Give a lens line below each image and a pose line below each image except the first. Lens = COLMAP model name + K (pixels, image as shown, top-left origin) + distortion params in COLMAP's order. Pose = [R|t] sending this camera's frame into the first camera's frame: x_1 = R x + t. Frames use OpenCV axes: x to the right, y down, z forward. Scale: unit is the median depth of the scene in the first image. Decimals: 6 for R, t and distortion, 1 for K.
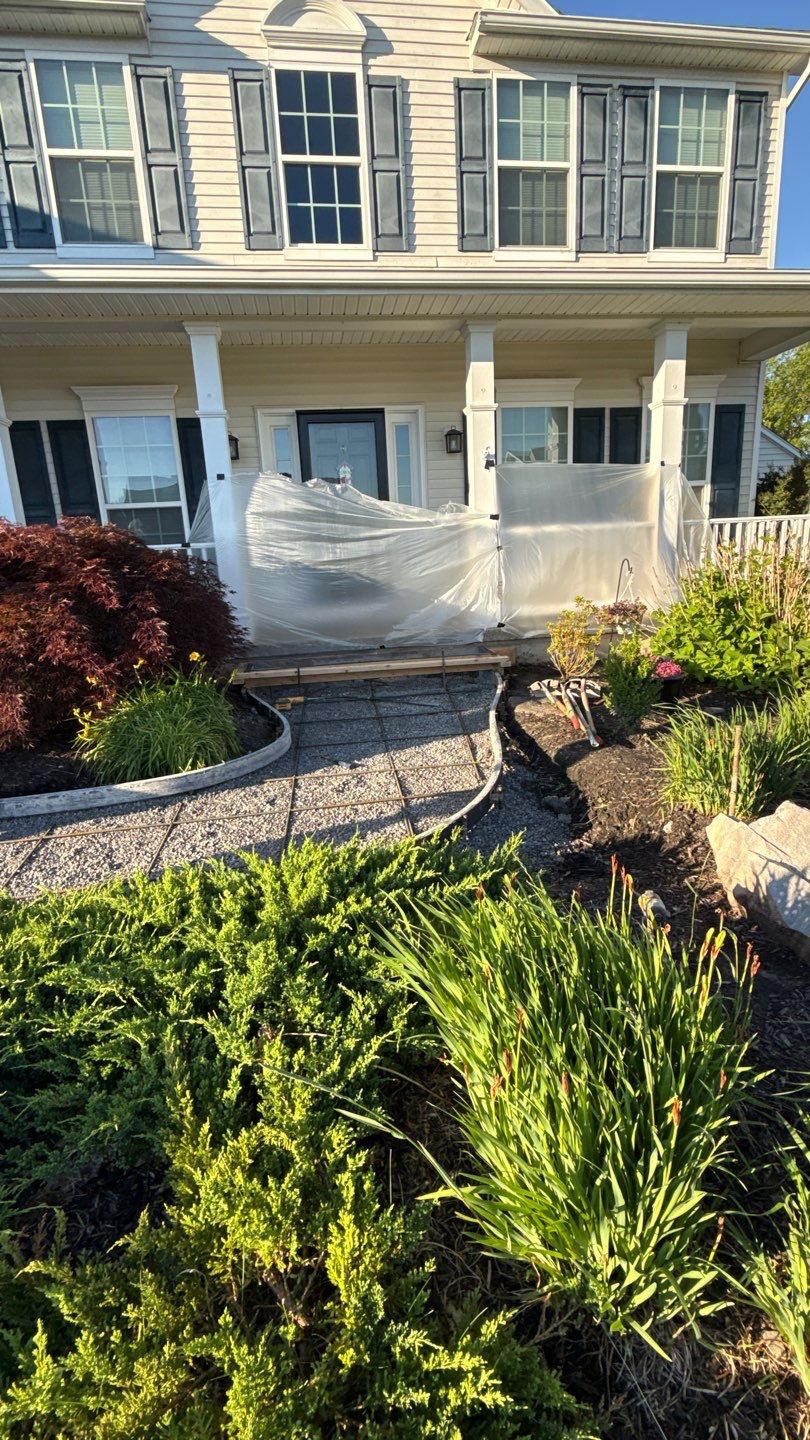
lens RADIAL K [[613.5, 0, 408.9], [0, 613.5, 721.9], [0, 0, 1]] dist [0.002239, -0.002206]
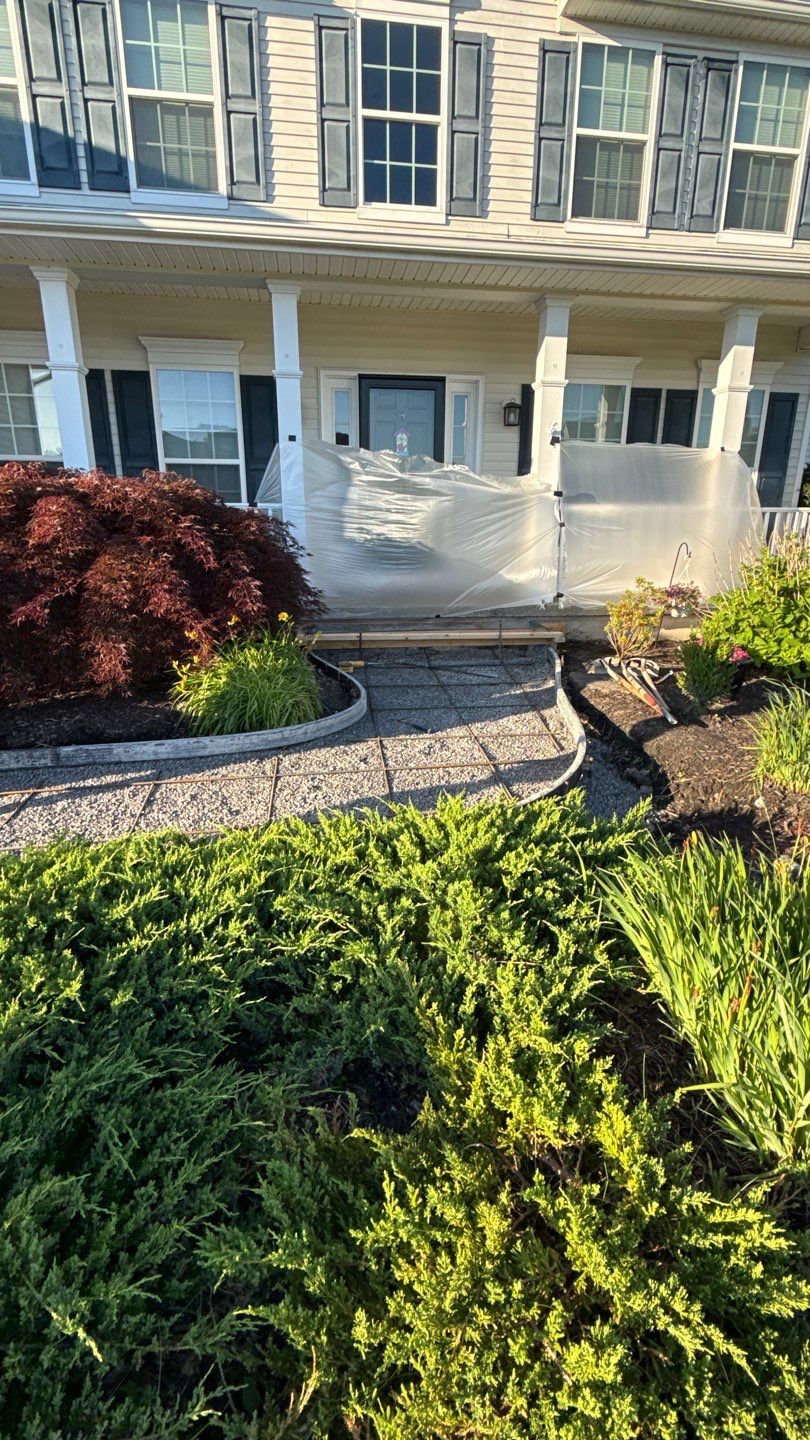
lens RADIAL K [[613.5, 0, 406.3], [0, 613.5, 717.2], [0, 0, 1]] dist [0.002239, -0.002206]
pose [[0.998552, 0.052250, 0.012792, -0.104822], [-0.052739, 0.997746, 0.041490, 0.005823], [-0.010595, -0.042105, 0.999057, -0.027581]]
